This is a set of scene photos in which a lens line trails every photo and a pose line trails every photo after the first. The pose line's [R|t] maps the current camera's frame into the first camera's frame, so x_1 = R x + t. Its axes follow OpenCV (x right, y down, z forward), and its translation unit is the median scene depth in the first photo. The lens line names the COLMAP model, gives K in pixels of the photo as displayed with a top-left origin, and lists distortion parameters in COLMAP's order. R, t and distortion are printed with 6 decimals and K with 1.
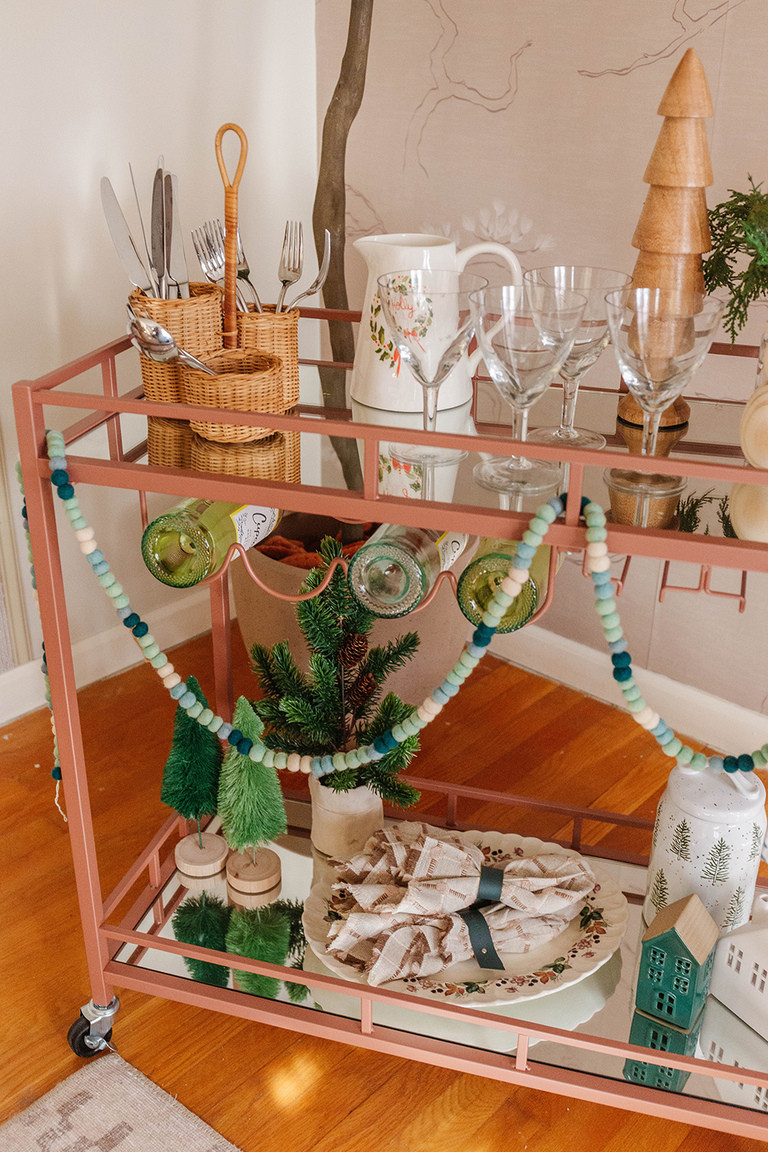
lens RADIAL K [[1179.2, 0, 385.4], [0, 1179.2, 584.3], [0, 0, 1]] dist [-0.049306, 0.018710]
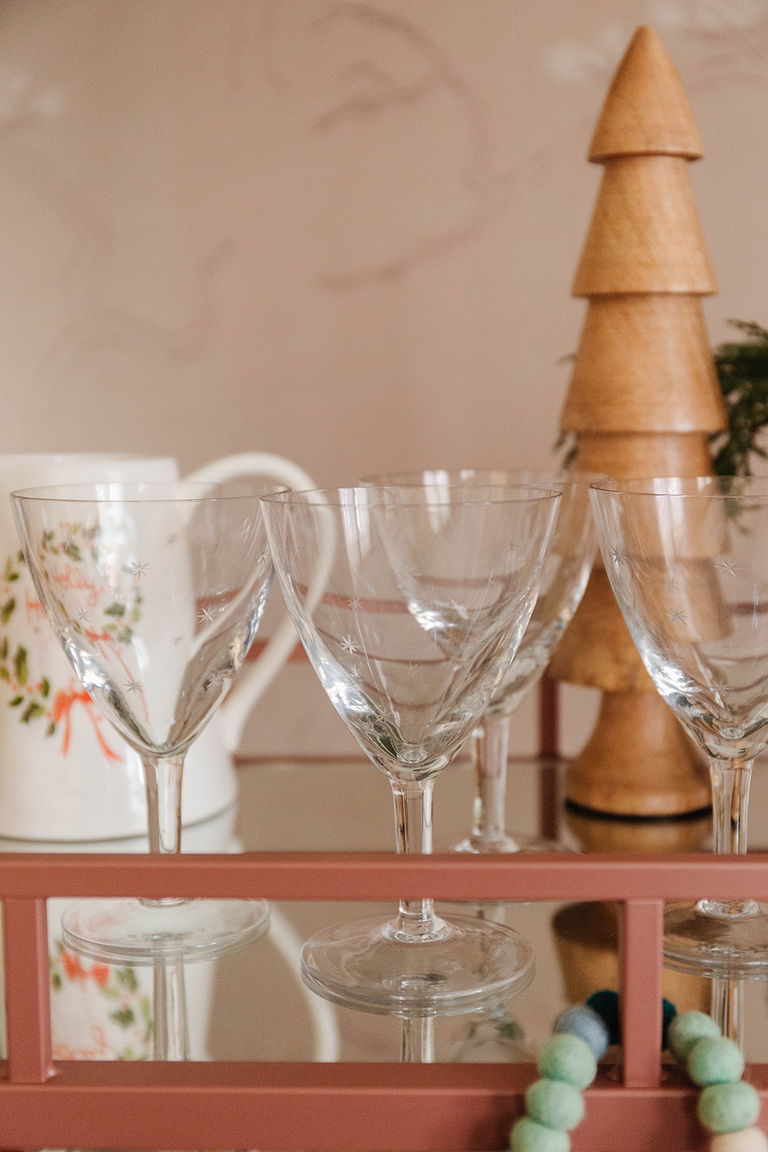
lens RADIAL K [[1570.8, 0, 384.0], [0, 1570.8, 576.0], [0, 0, 1]] dist [-0.020010, -0.023041]
pose [[0.967998, -0.052898, 0.245319, -0.012849], [0.131944, 0.938797, -0.318200, -0.039378], [-0.213472, 0.340385, 0.915733, 0.402006]]
